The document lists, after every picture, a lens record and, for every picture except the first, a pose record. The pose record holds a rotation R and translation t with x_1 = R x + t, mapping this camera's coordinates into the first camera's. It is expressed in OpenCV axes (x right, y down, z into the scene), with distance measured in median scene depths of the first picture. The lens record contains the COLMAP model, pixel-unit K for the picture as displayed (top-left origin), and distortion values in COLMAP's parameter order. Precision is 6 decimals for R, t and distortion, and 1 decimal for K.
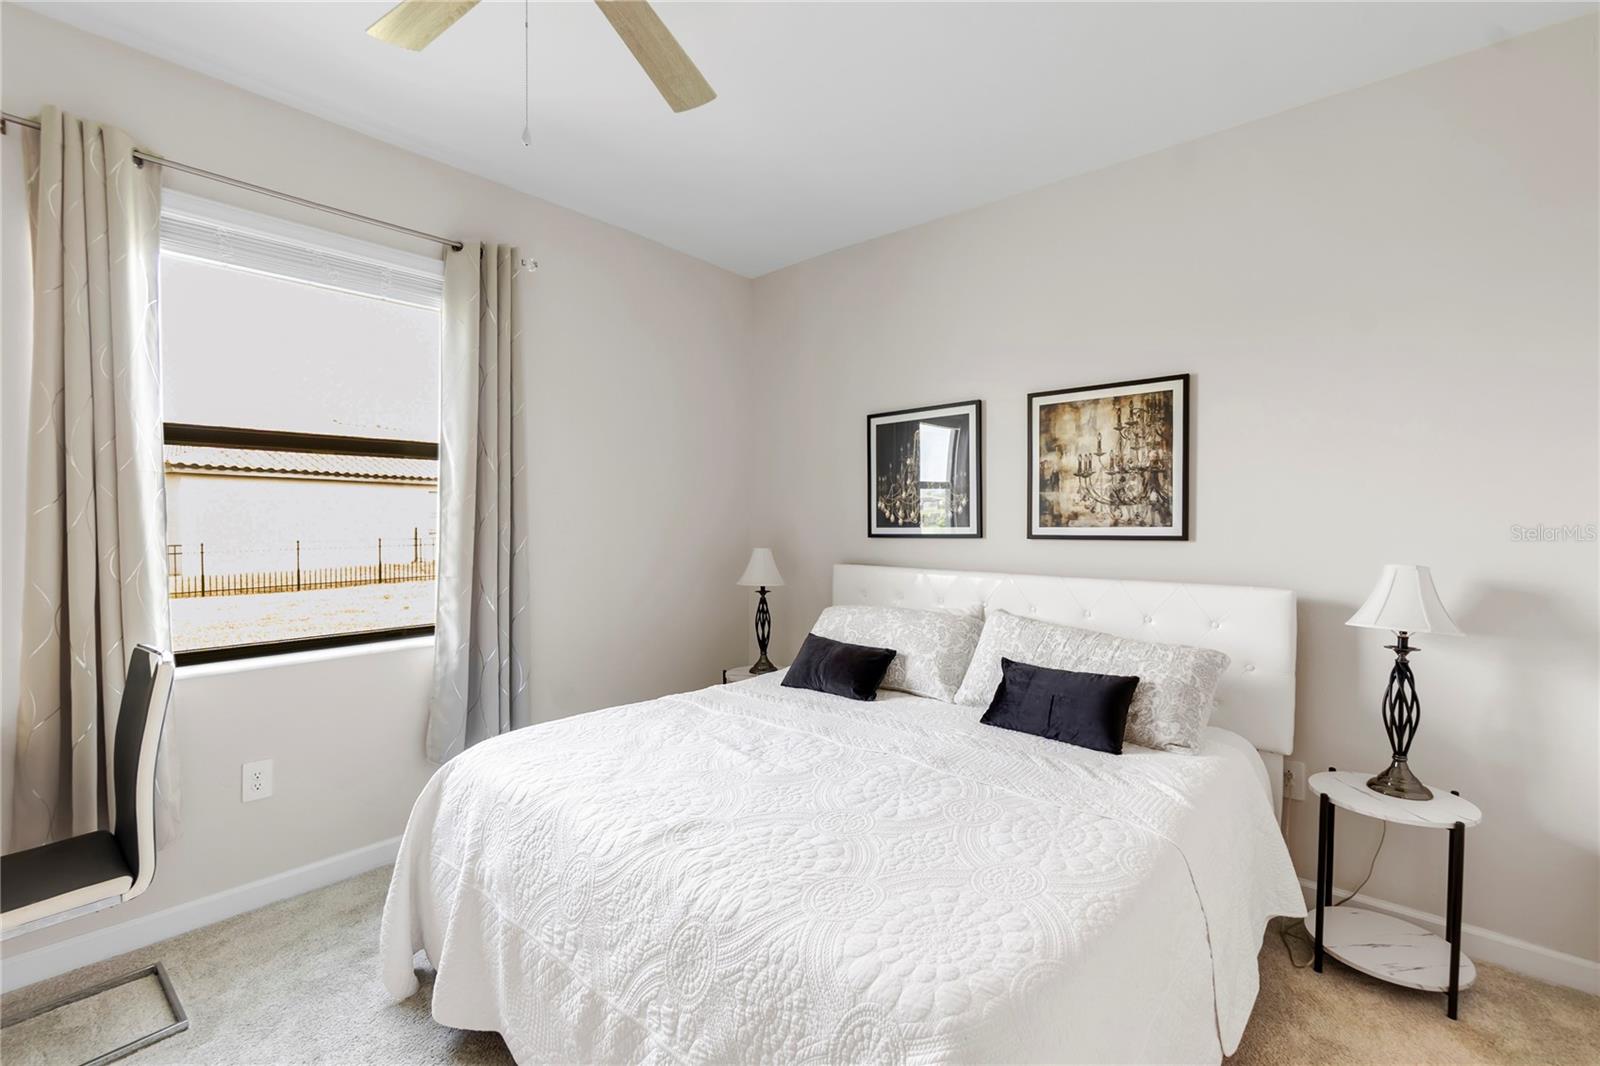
lens RADIAL K [[703.5, 0, 803.4], [0, 703.5, 531.1], [0, 0, 1]] dist [0.000956, 0.000436]
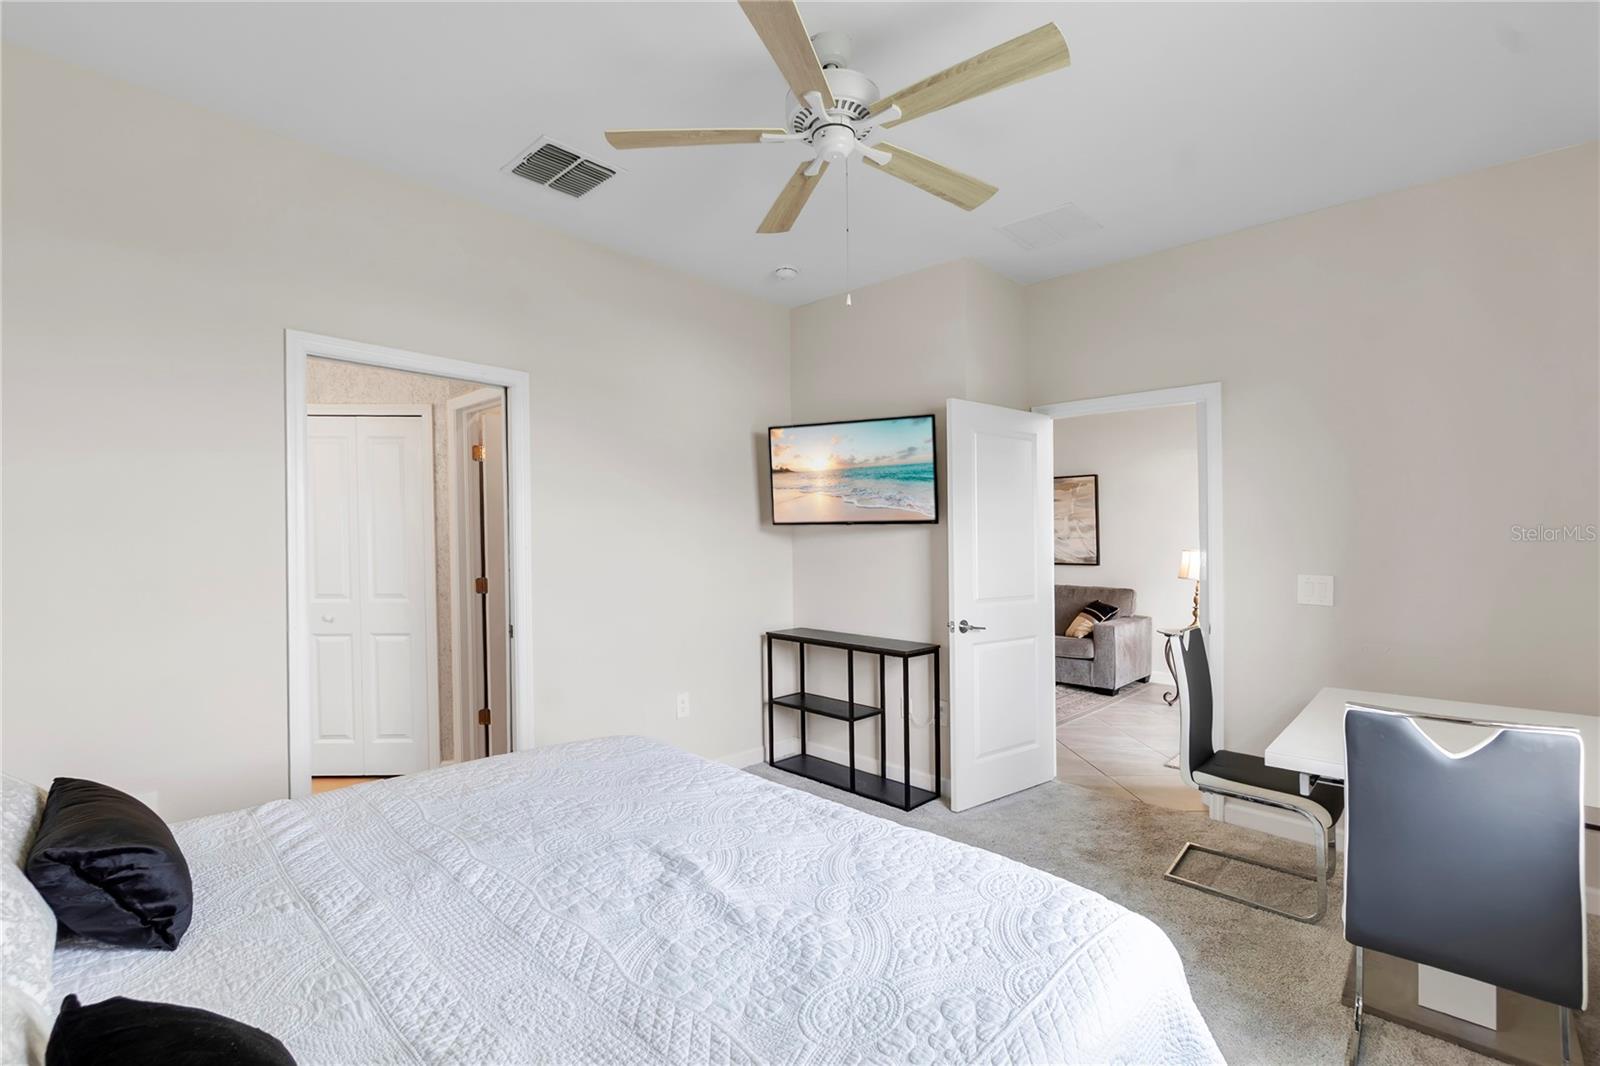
lens RADIAL K [[703.5, 0, 803.4], [0, 703.5, 531.1], [0, 0, 1]] dist [0.000956, 0.000436]
pose [[-0.999812, 0.006579, 0.018257, -0.227642], [0.007017, 0.999687, 0.024023, -0.031652], [-0.018093, 0.024146, -0.999545, 1.784122]]
